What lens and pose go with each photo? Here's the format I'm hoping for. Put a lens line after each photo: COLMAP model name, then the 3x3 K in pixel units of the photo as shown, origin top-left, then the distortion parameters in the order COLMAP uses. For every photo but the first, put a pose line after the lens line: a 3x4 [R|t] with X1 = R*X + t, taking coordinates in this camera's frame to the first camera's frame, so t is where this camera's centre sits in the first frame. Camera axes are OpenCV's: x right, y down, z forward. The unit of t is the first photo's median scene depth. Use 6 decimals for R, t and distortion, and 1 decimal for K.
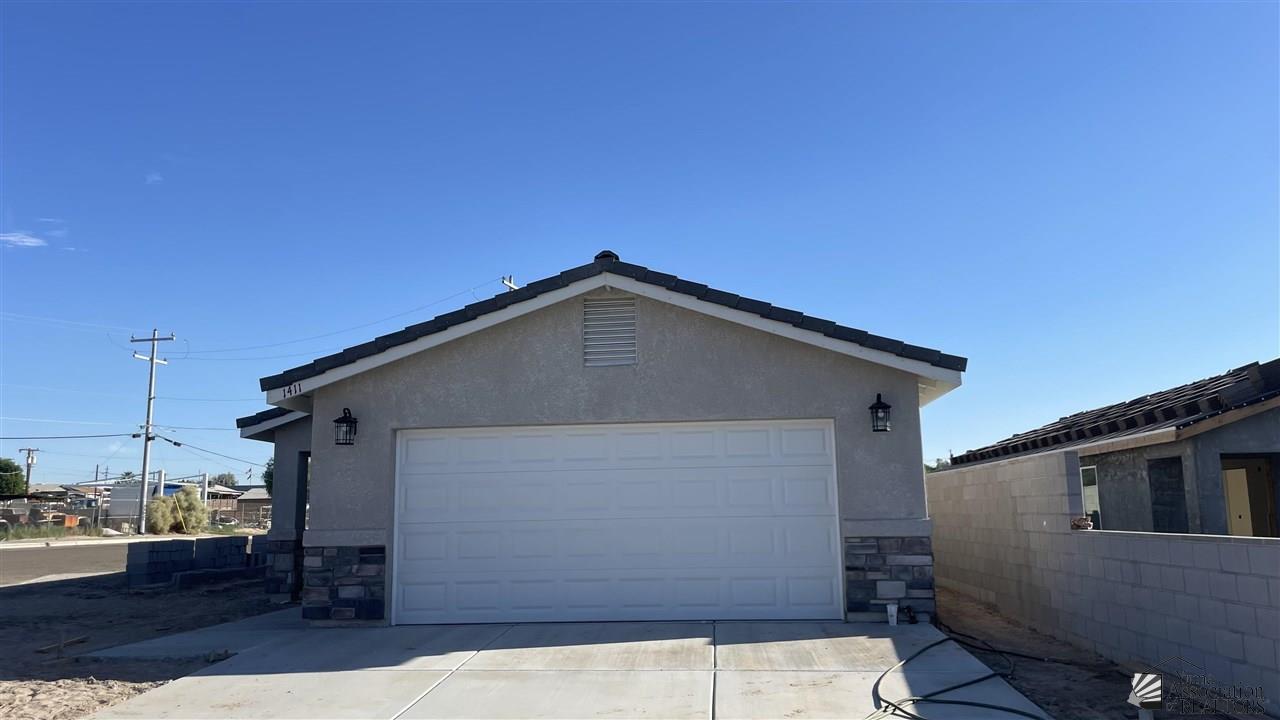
lens RADIAL K [[996.8, 0, 647.8], [0, 996.8, 356.2], [0, 0, 1]] dist [0.070197, -0.100964]
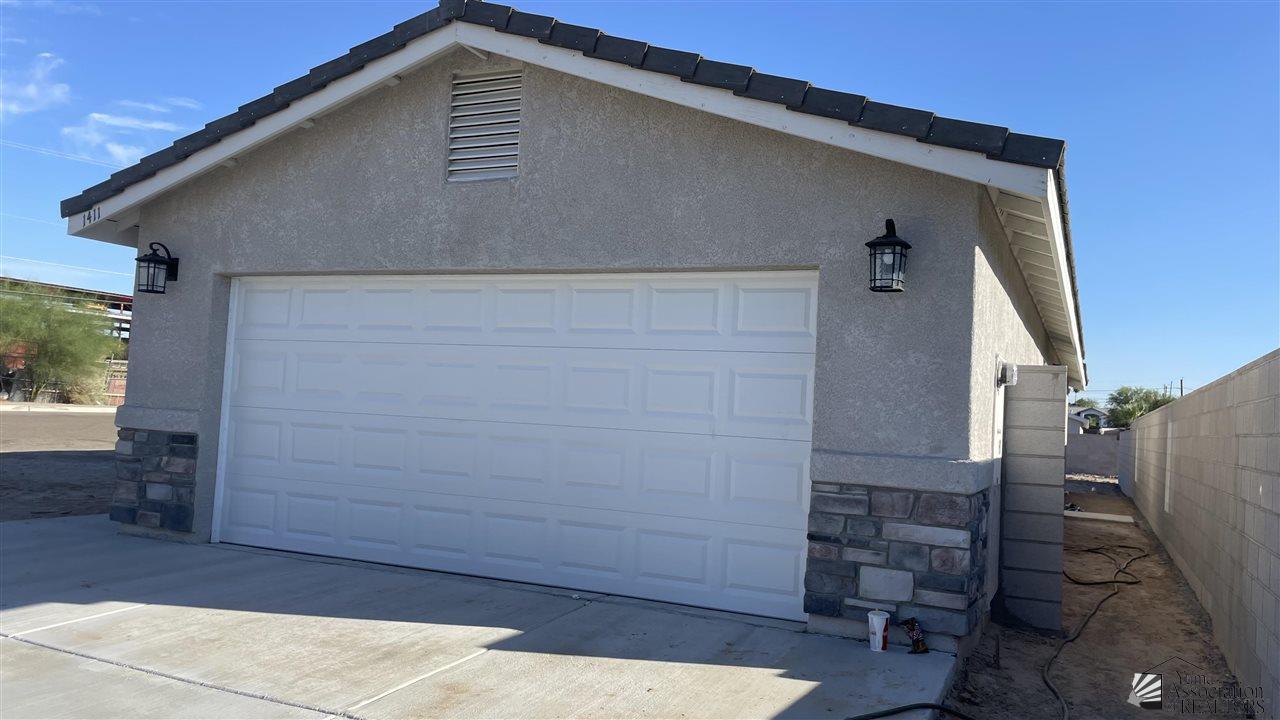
lens RADIAL K [[996.8, 0, 635.9], [0, 996.8, 370.1], [0, 0, 1]] dist [0.070197, -0.100964]
pose [[0.934586, 0.053506, -0.351689, 0.288130], [-0.015930, 0.993927, 0.108884, 0.059307], [0.355379, -0.096159, 0.929763, 0.443736]]
